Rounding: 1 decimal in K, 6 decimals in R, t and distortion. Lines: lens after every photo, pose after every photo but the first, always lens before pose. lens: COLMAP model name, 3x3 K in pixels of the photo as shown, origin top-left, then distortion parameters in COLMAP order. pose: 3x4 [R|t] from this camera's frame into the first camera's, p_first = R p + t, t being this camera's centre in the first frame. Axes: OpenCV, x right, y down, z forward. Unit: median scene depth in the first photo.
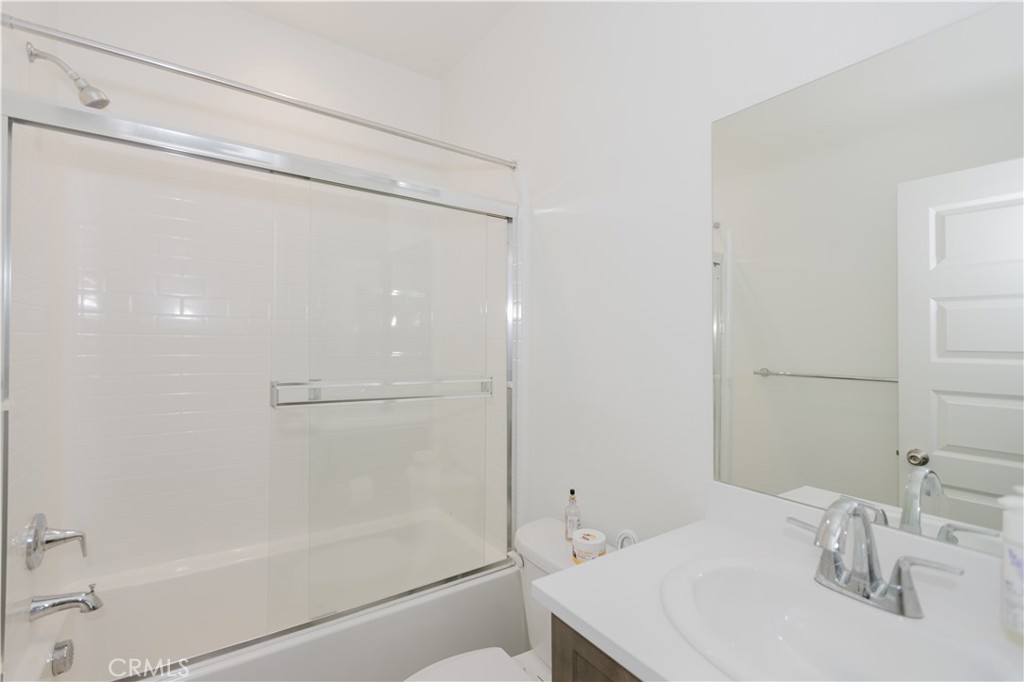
lens RADIAL K [[471.3, 0, 508.8], [0, 471.3, 326.5], [0, 0, 1]] dist [-0.000883, -0.000195]
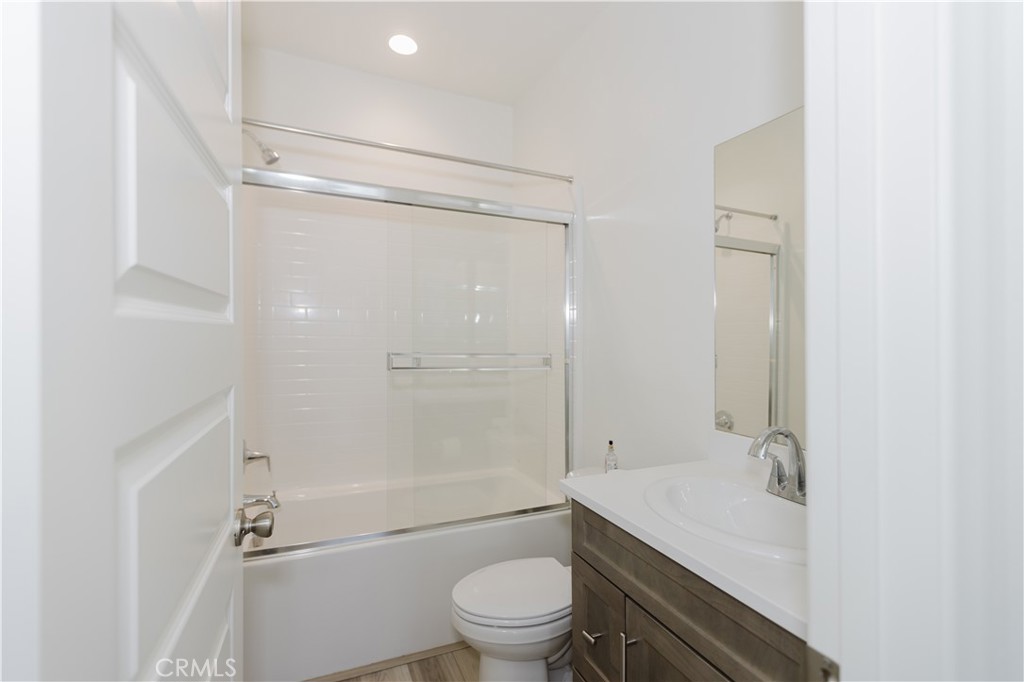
lens RADIAL K [[471.3, 0, 508.8], [0, 471.3, 326.5], [0, 0, 1]] dist [-0.000883, -0.000195]
pose [[0.982462, -0.004772, -0.186403, 0.082891], [0.006709, 0.999930, 0.009762, 0.021382], [0.186343, -0.010842, 0.982425, -0.229651]]
